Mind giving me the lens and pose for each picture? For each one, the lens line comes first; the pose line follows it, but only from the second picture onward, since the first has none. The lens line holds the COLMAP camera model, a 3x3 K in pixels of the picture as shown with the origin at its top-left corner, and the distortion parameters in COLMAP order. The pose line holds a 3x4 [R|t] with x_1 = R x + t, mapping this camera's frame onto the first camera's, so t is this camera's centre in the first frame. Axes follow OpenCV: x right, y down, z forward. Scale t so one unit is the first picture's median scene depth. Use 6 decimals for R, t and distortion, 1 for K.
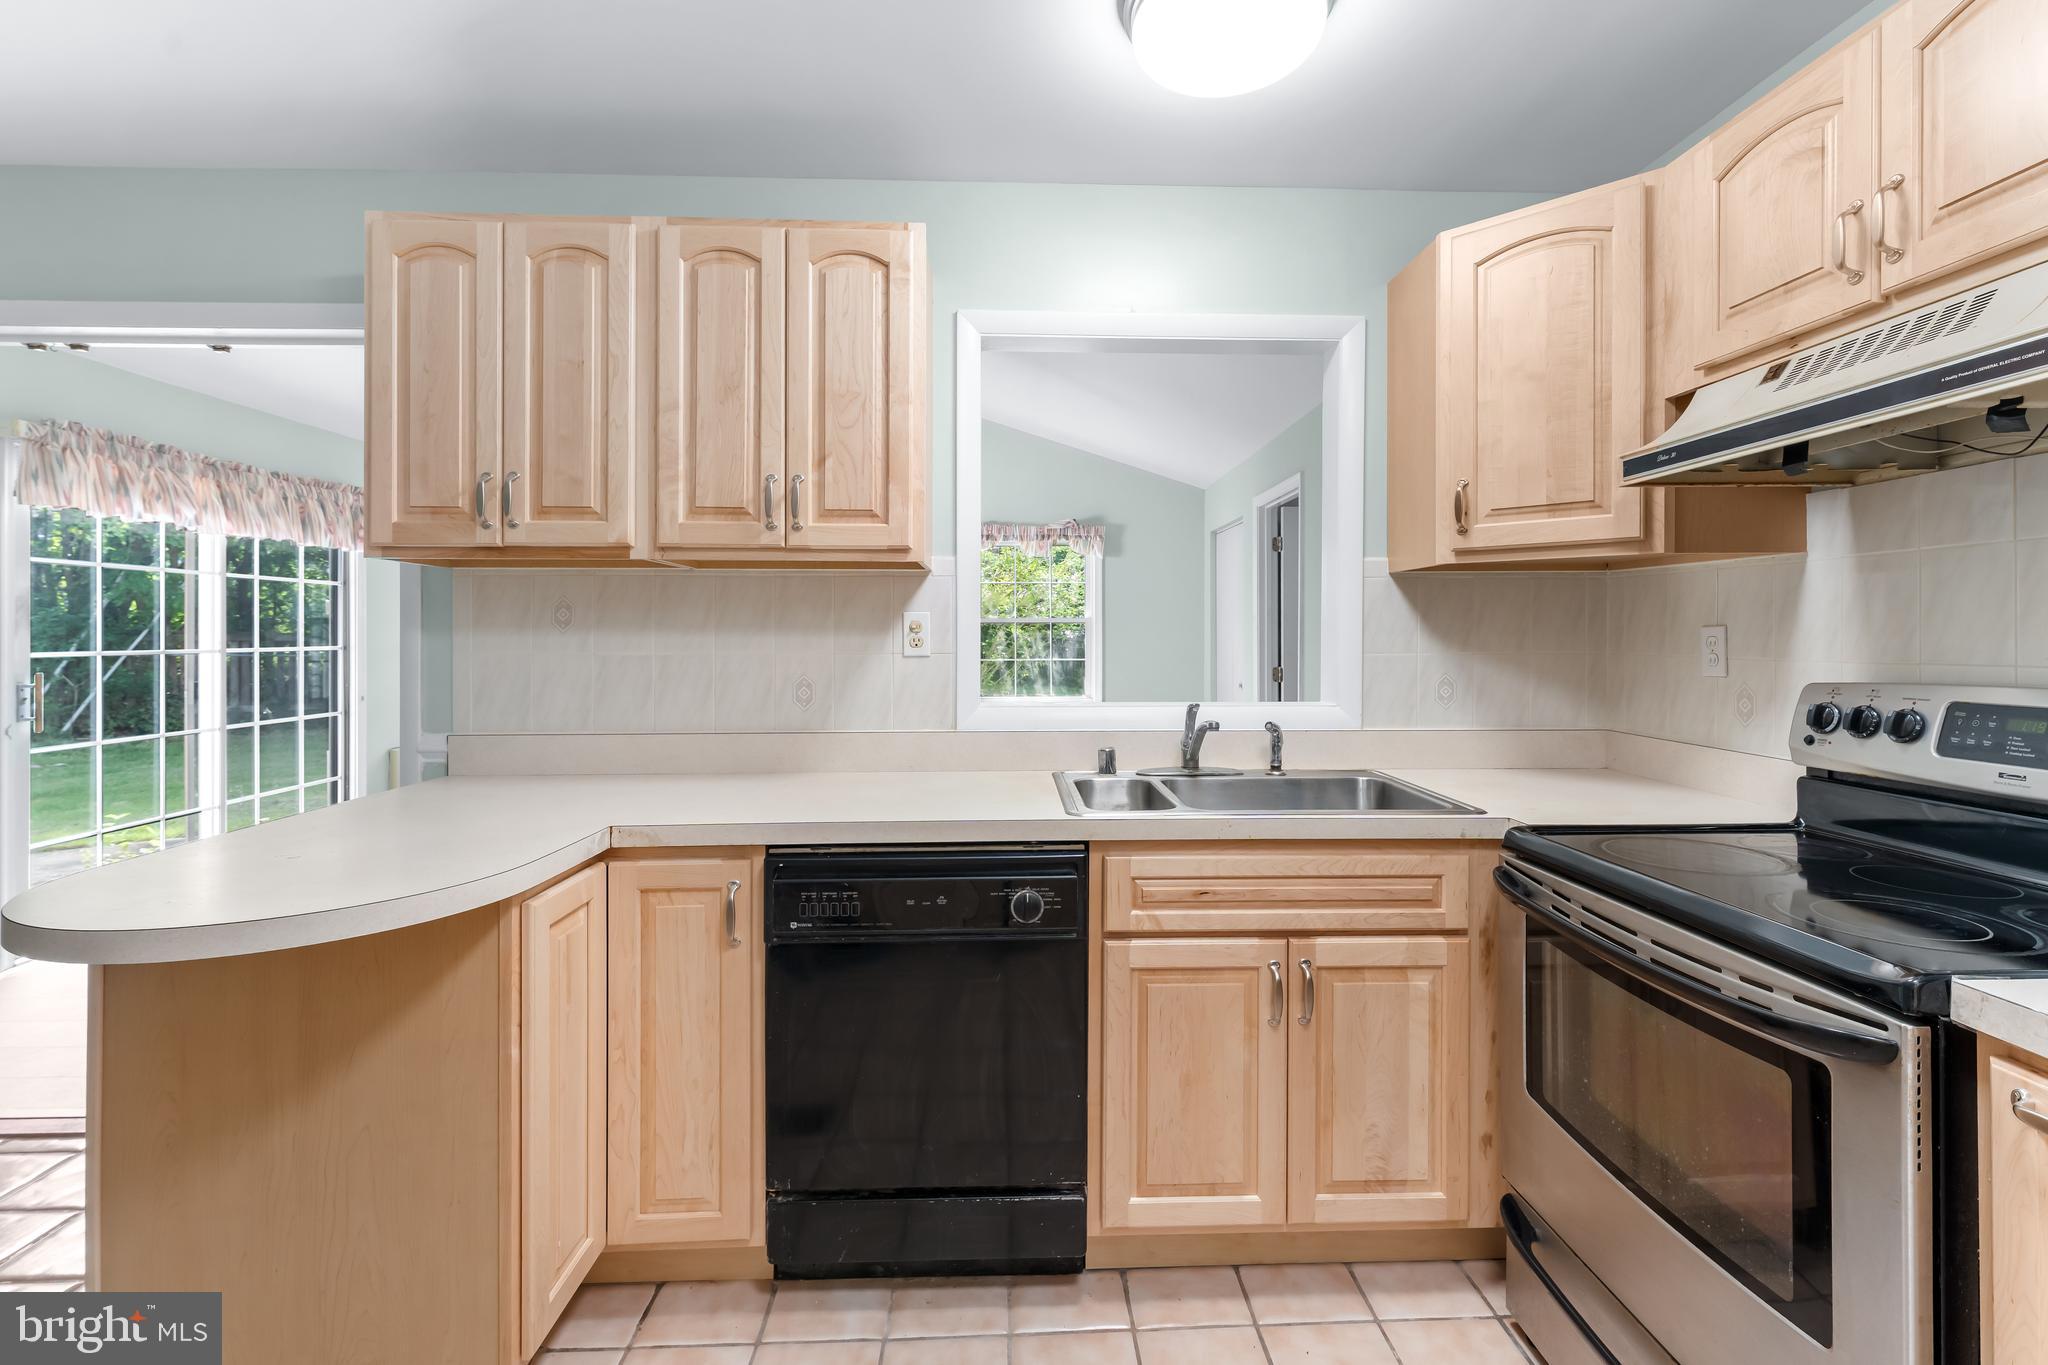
lens RADIAL K [[895.1, 0, 1047.9], [0, 895.1, 635.5], [0, 0, 1]] dist [0.008975, -0.002590]
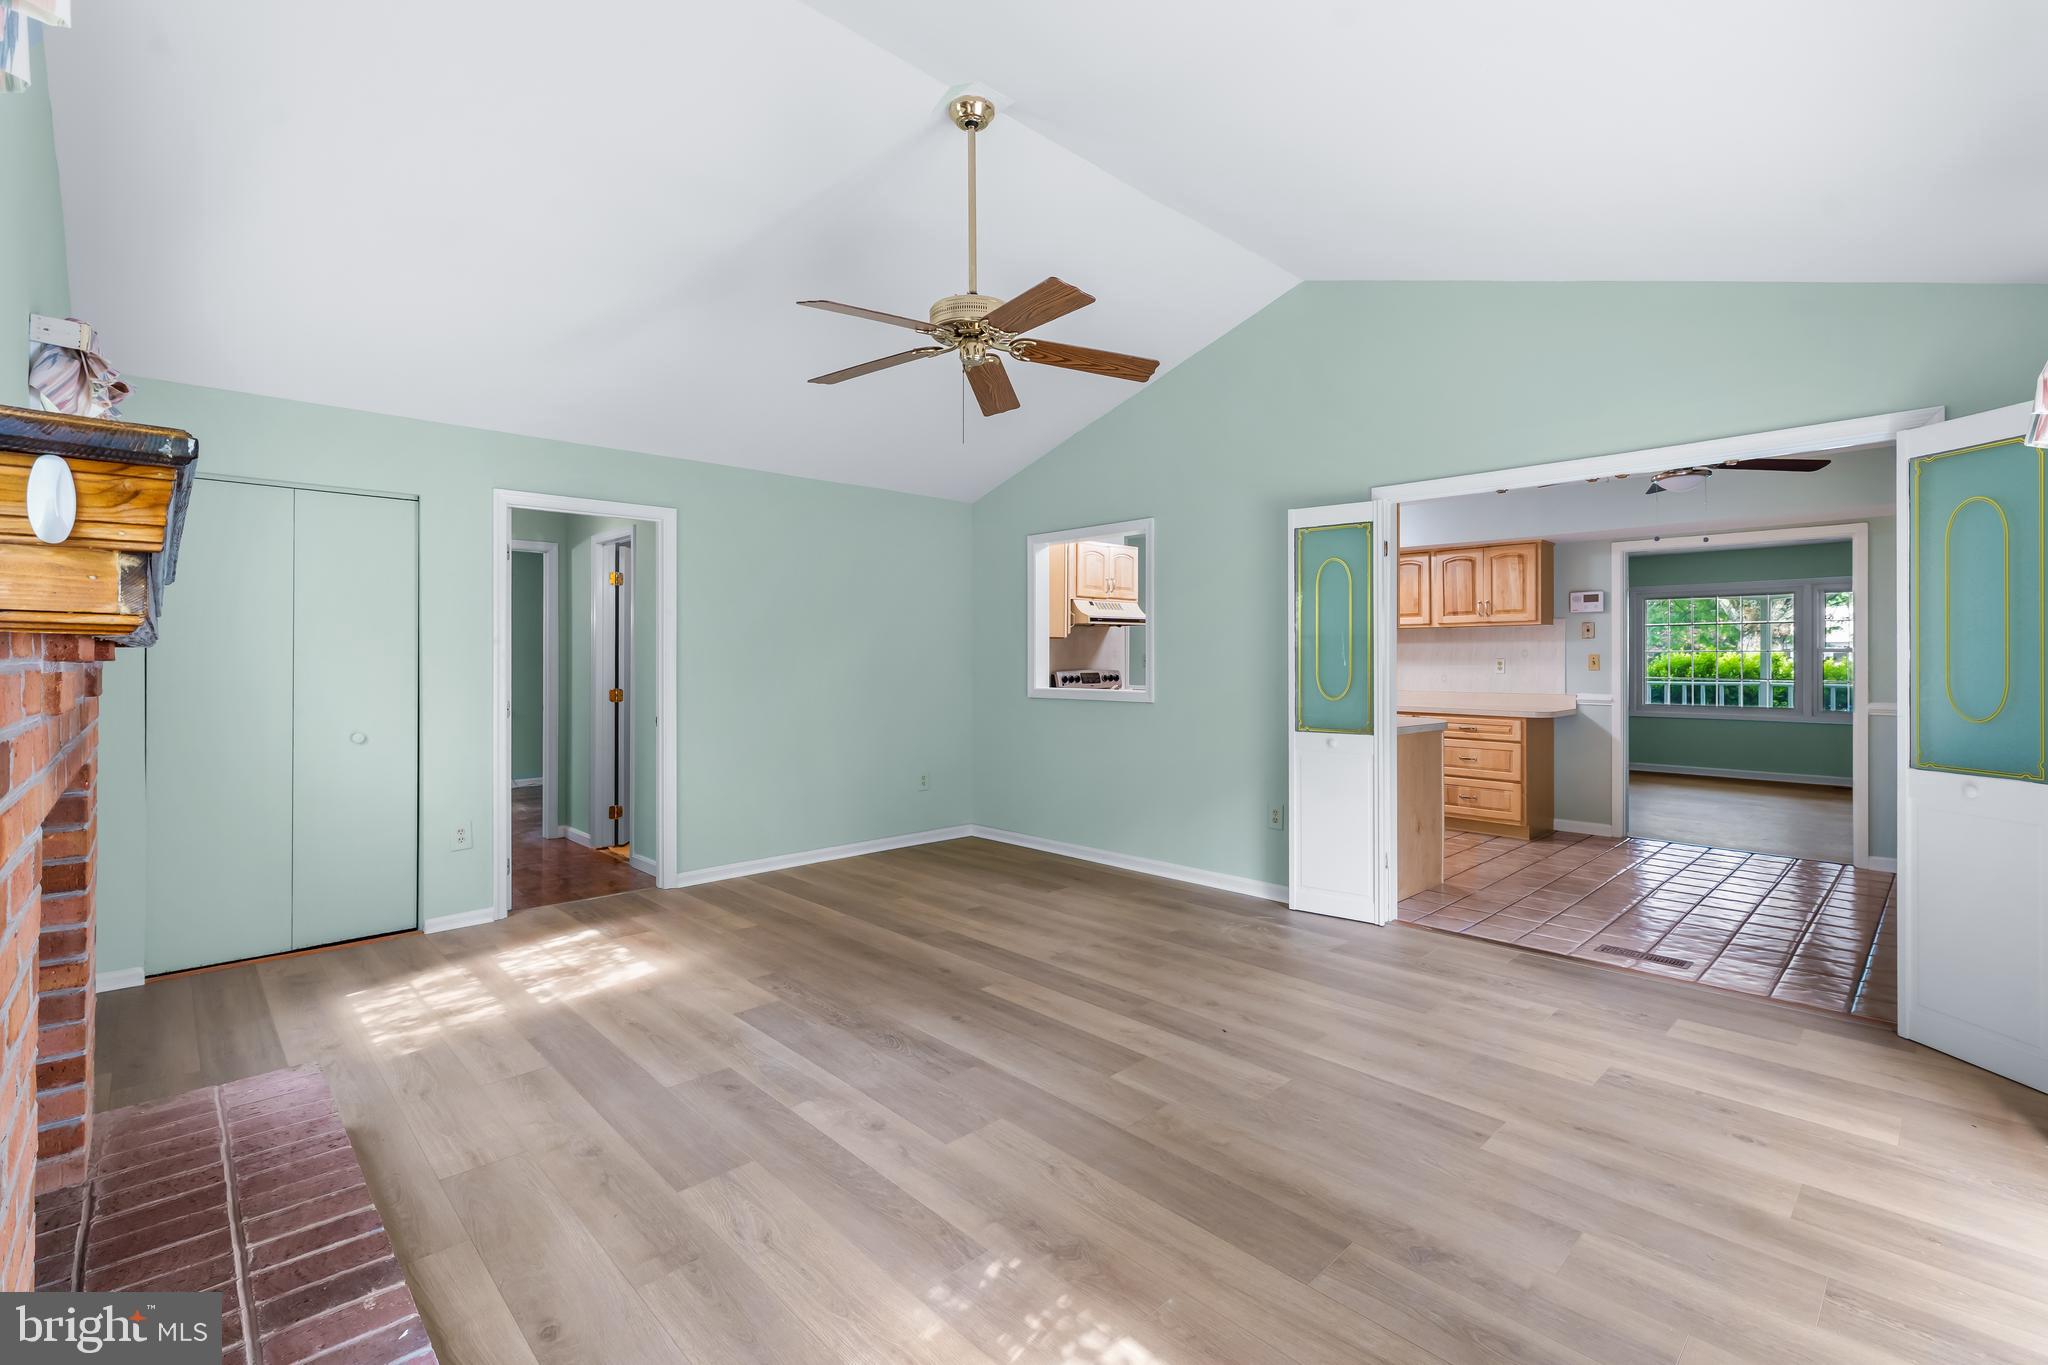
lens RADIAL K [[895.1, 0, 1045.3], [0, 895.1, 657.5], [0, 0, 1]] dist [0.008975, -0.002590]
pose [[-0.666371, 0.003499, 0.745612, -1.686264], [0.002599, 0.999994, -0.002370, -0.003641], [-0.745616, 0.000359, -0.666376, 2.899275]]
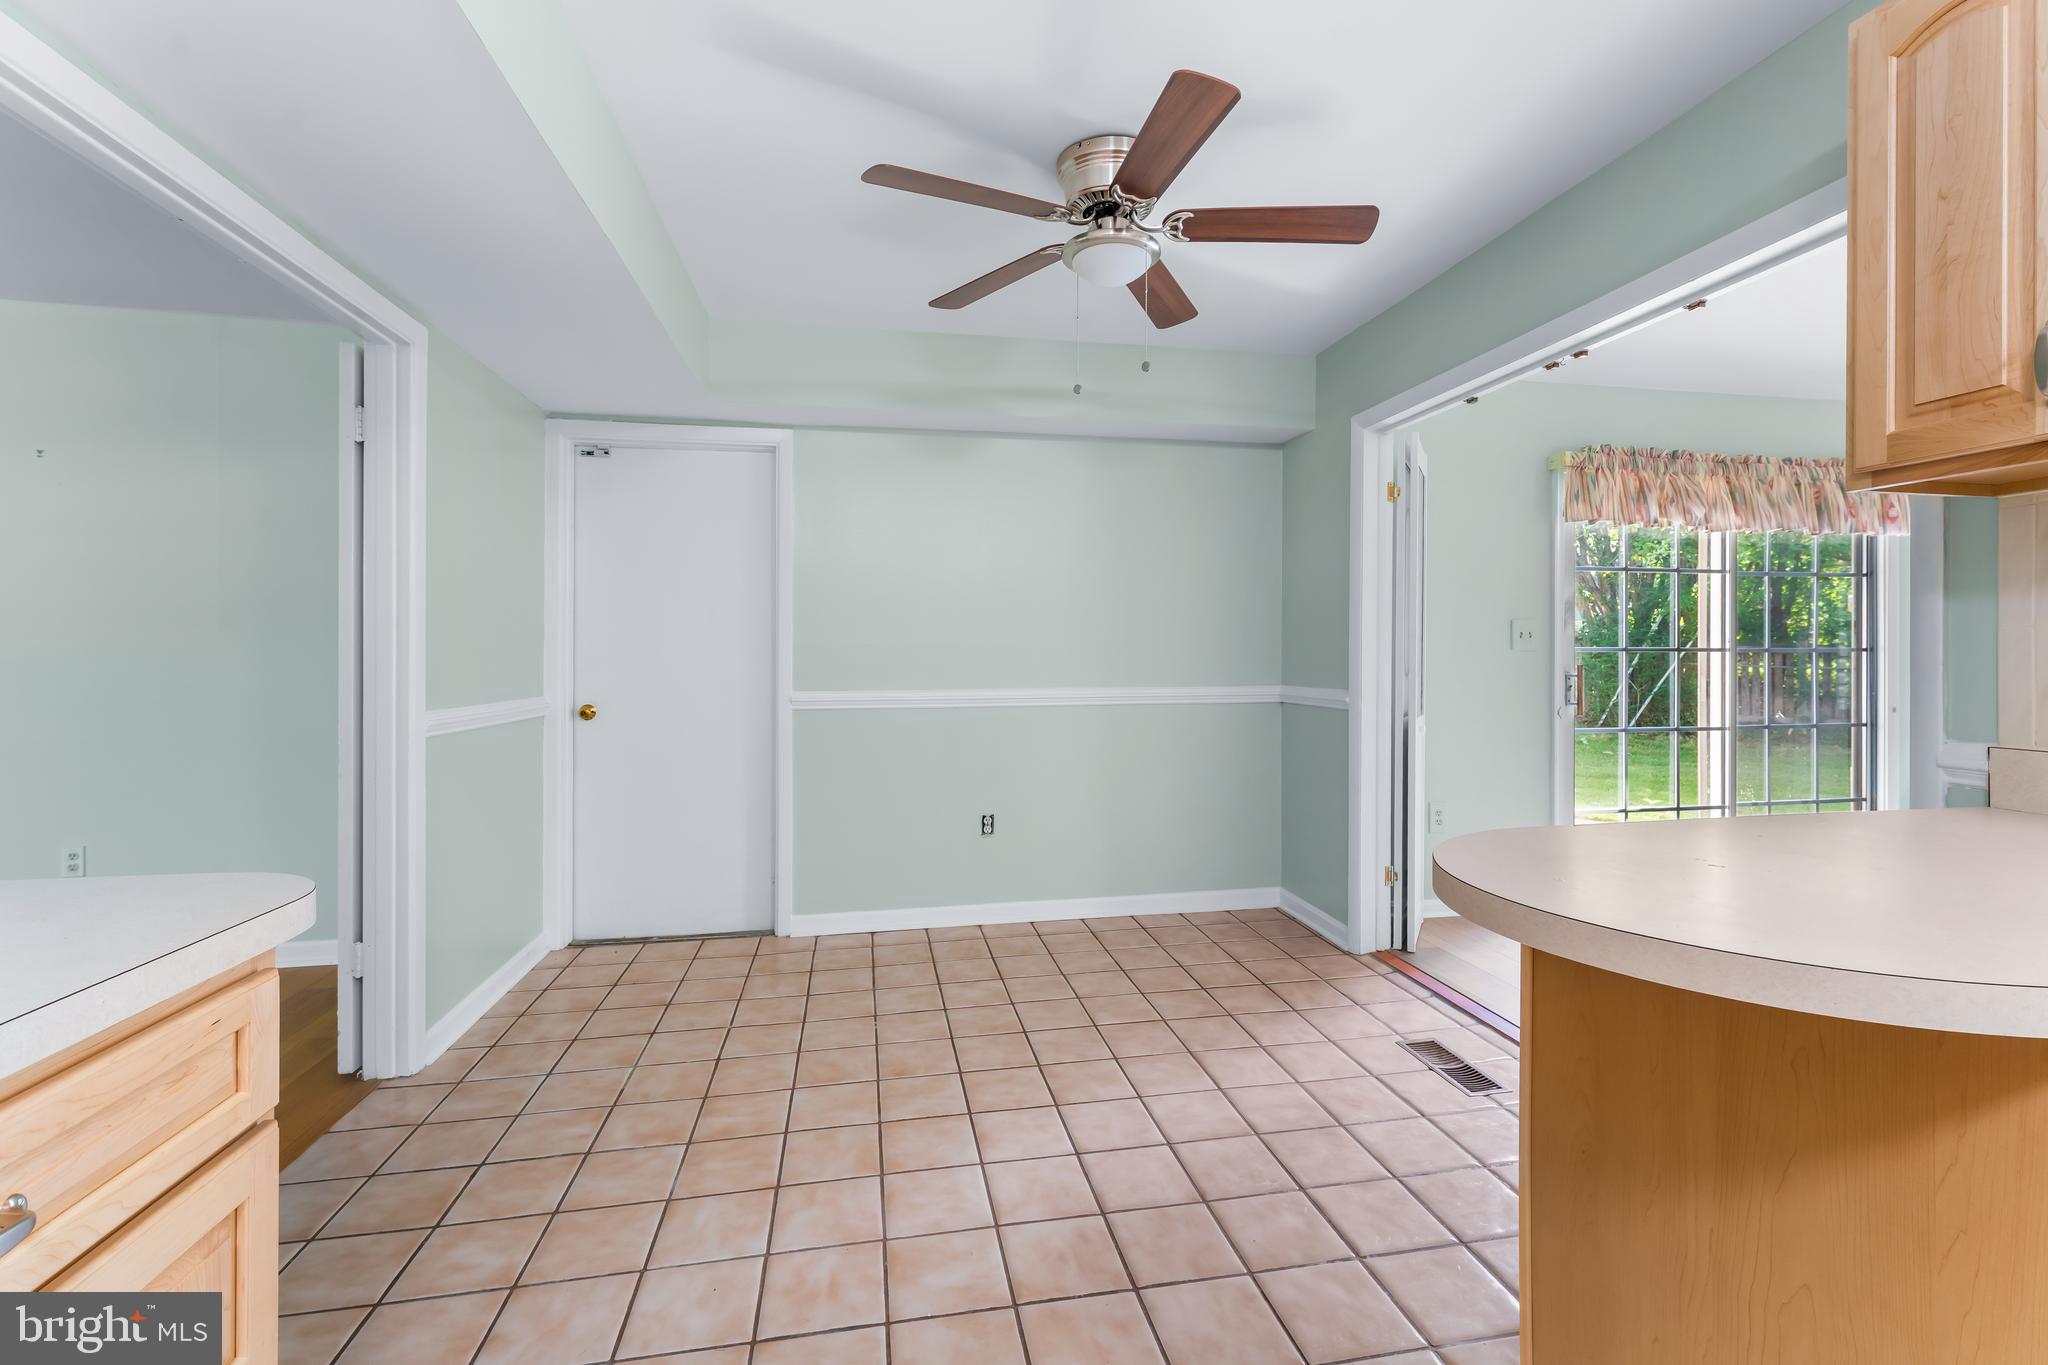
lens RADIAL K [[895.1, 0, 1024.3], [0, 895.1, 650.4], [0, 0, 1]] dist [0.008975, -0.002590]
pose [[0.137249, -0.003543, -0.990530, -0.100816], [-0.001620, 0.999991, -0.003802, 0.043443], [0.990535, 0.002126, 0.137242, 0.195098]]
